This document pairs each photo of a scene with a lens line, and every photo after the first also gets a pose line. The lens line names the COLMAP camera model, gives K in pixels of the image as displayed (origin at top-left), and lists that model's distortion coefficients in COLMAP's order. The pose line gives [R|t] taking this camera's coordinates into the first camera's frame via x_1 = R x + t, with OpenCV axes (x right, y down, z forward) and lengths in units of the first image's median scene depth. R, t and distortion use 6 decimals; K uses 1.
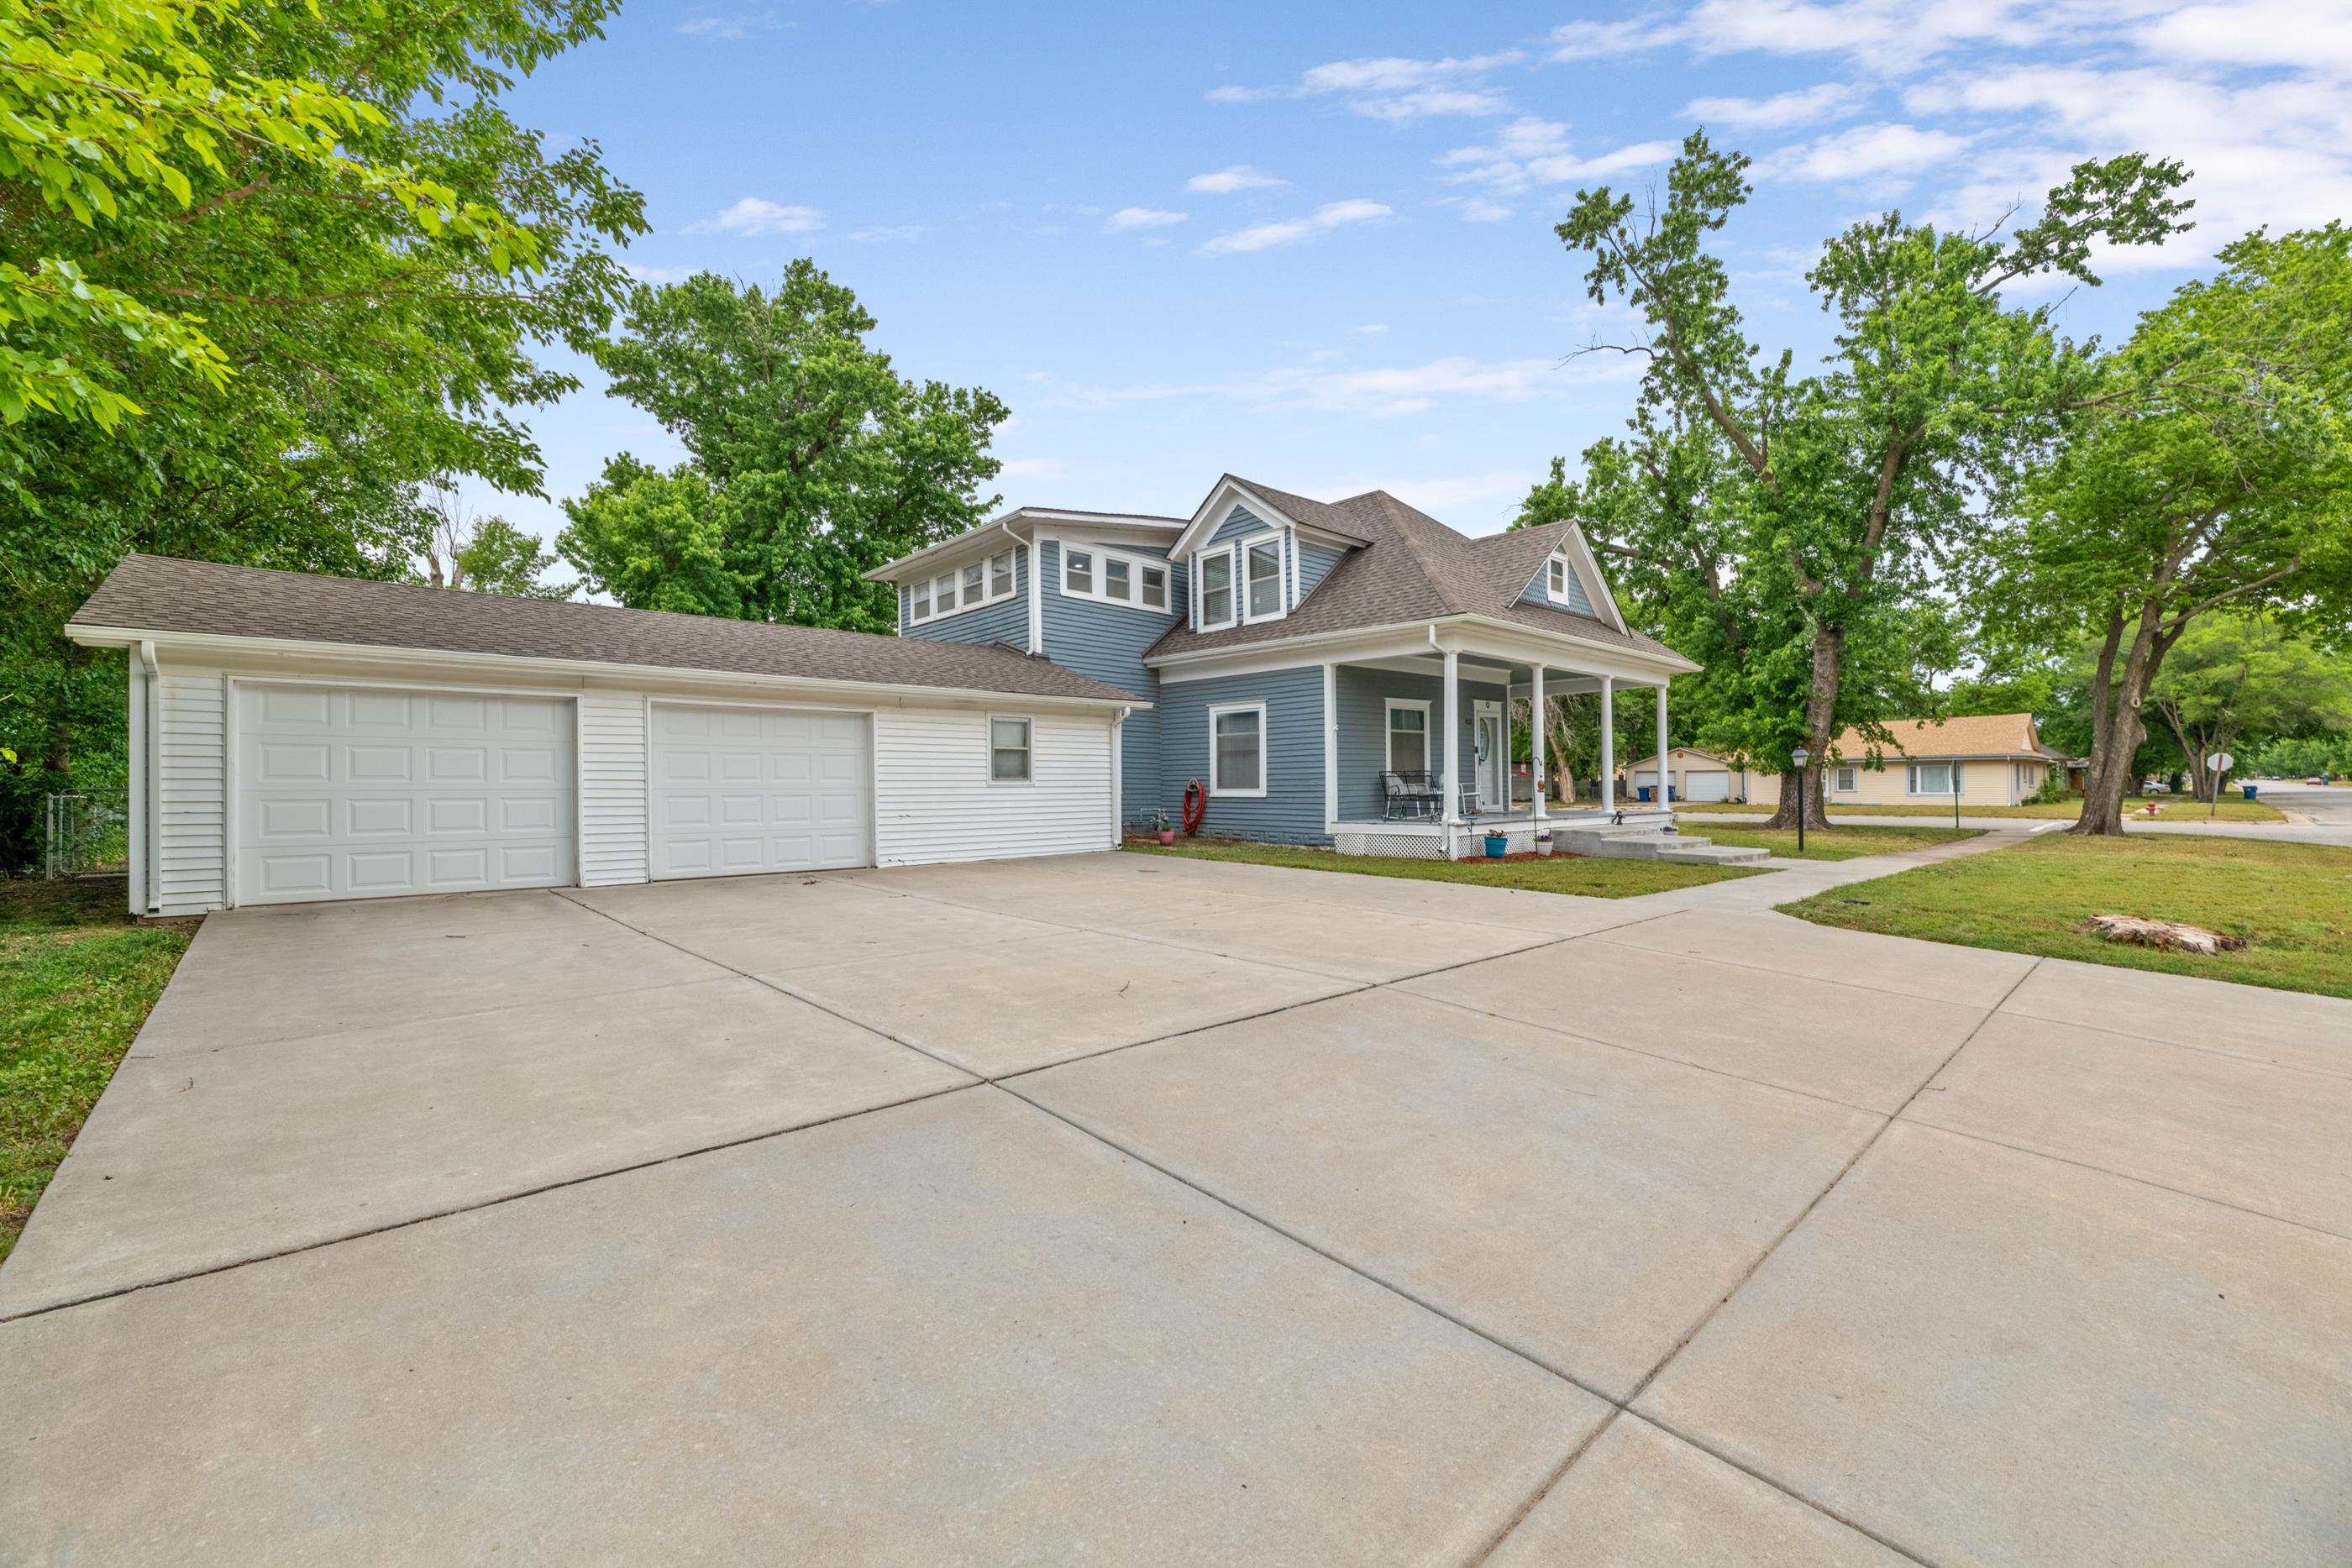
lens RADIAL K [[954.8, 0, 1169.0], [0, 954.8, 786.3], [0, 0, 1]] dist [-0.000993, -0.000616]
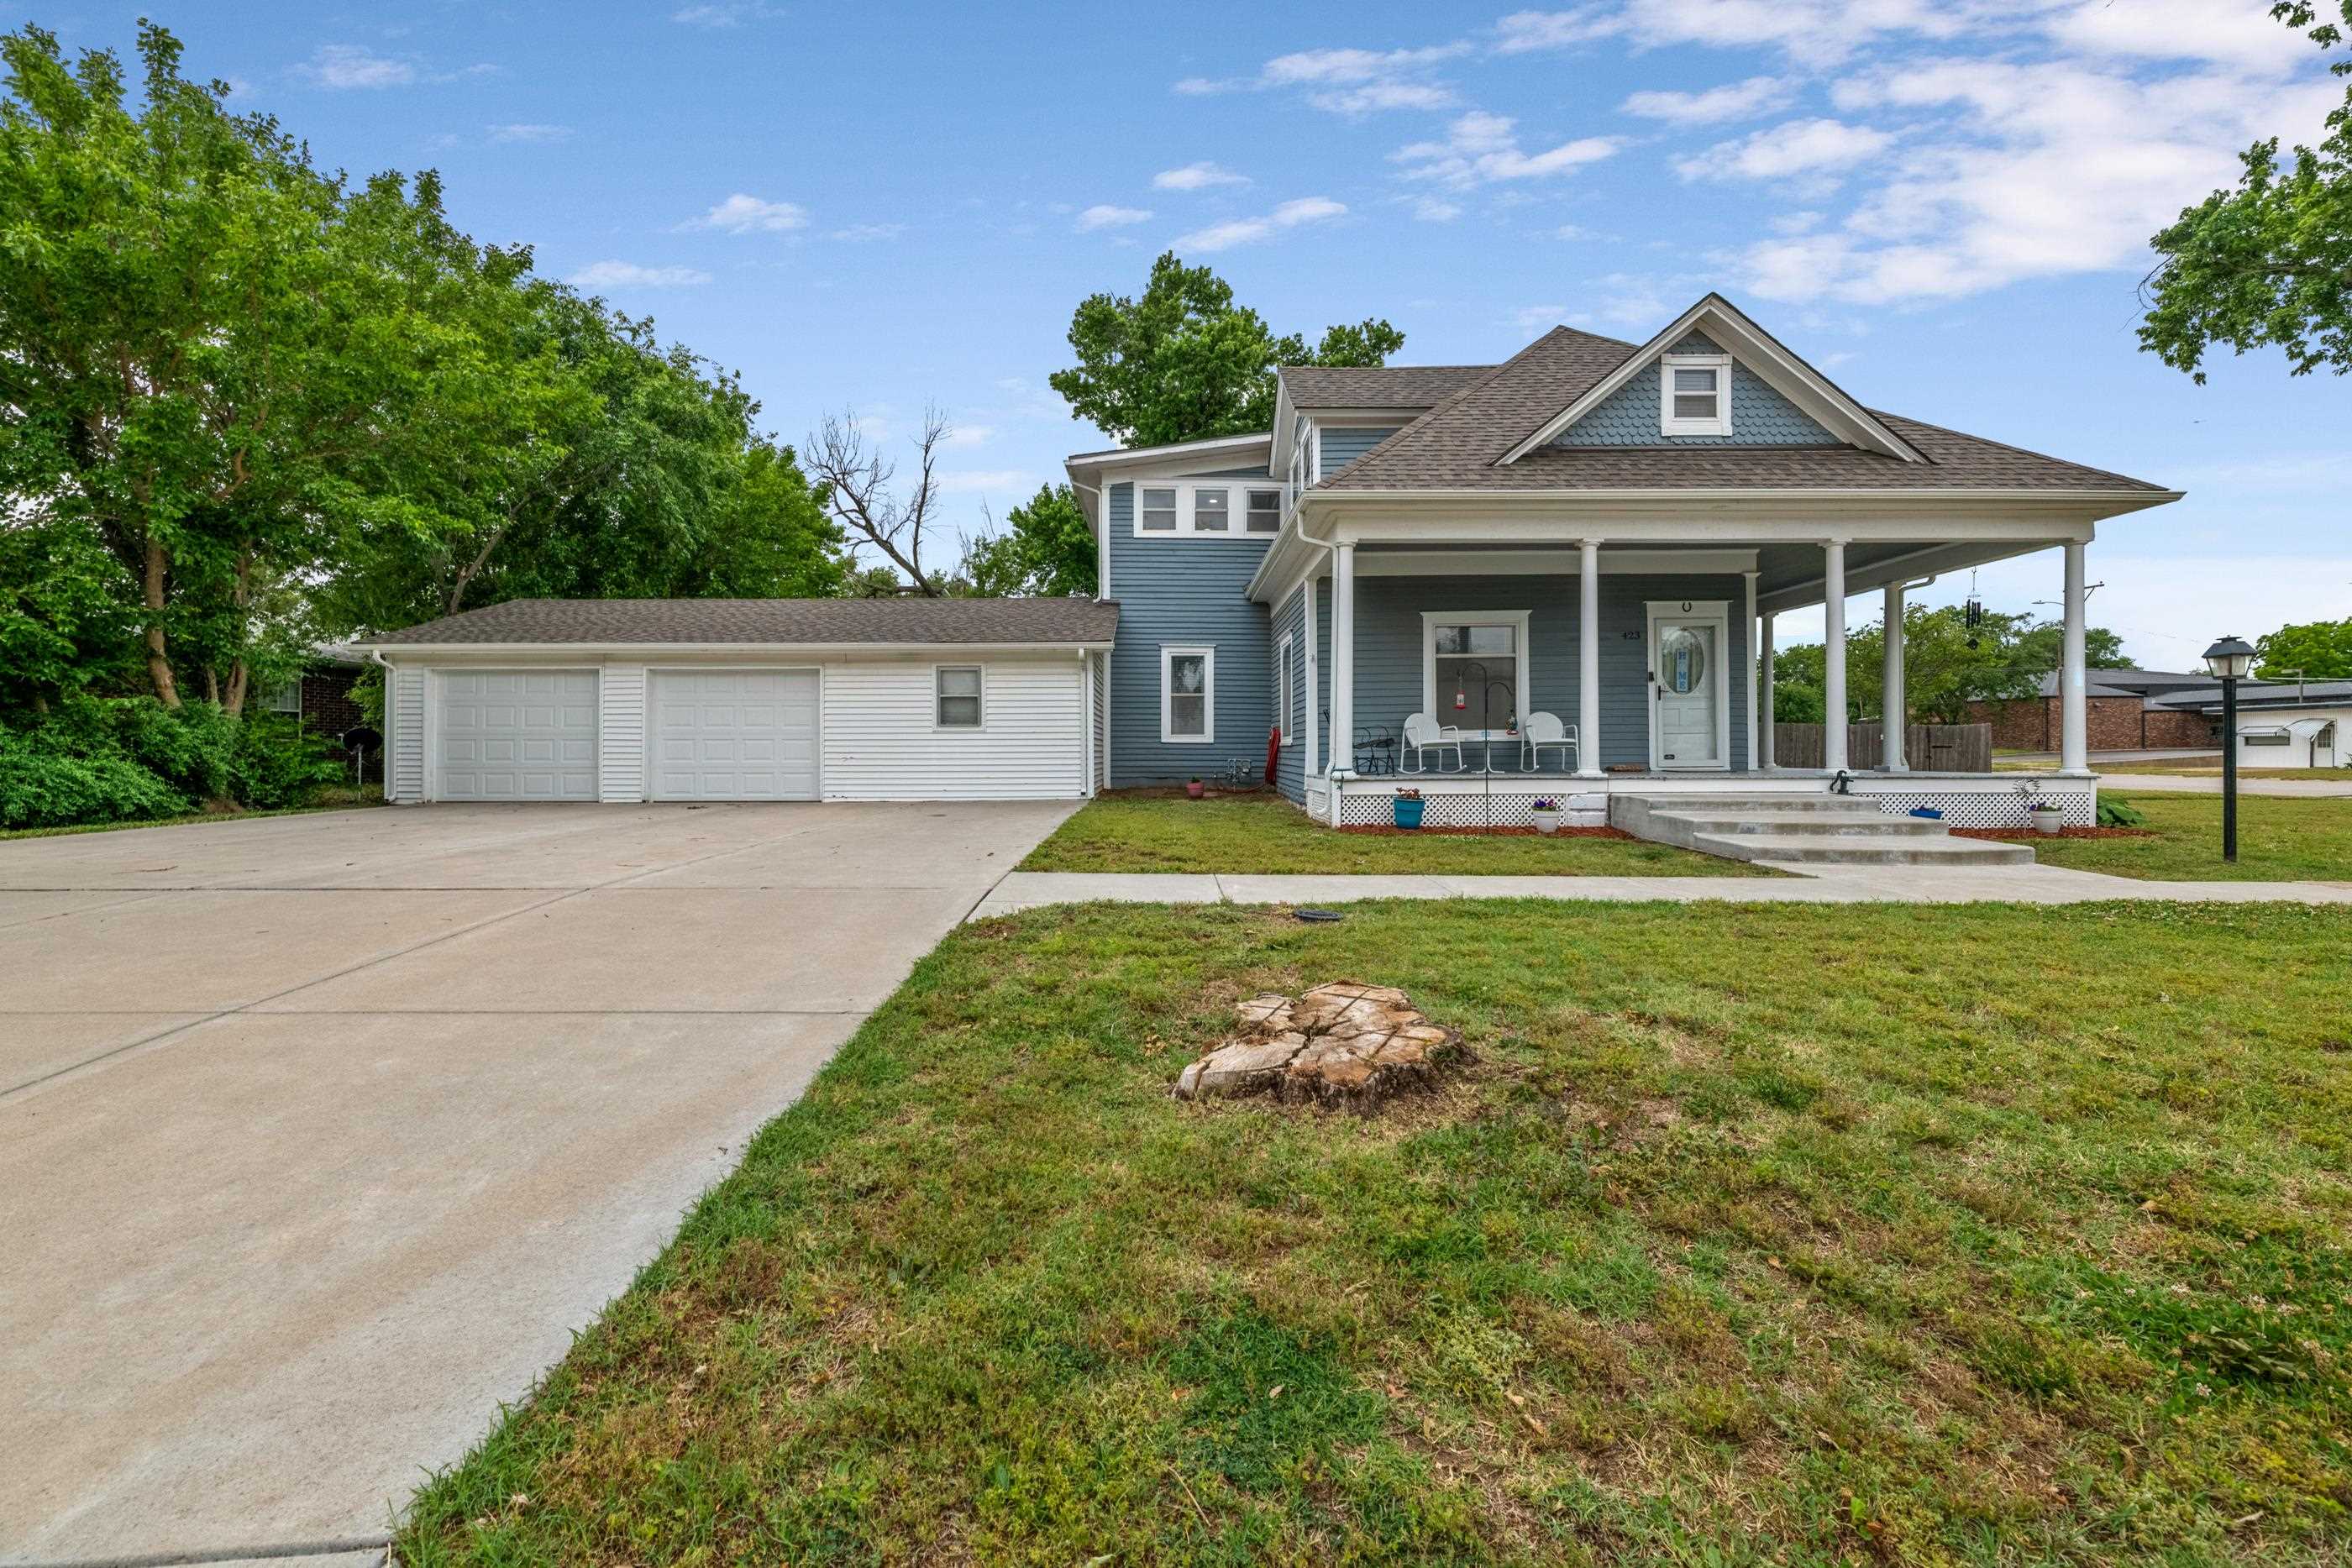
lens RADIAL K [[954.8, 0, 1167.7], [0, 954.8, 761.5], [0, 0, 1]] dist [-0.000993, -0.000616]
pose [[0.743496, 0.013303, -0.668608, 0.677921], [-0.001099, 0.999825, 0.018671, 0.011993], [0.668740, -0.013147, 0.743380, 0.356026]]
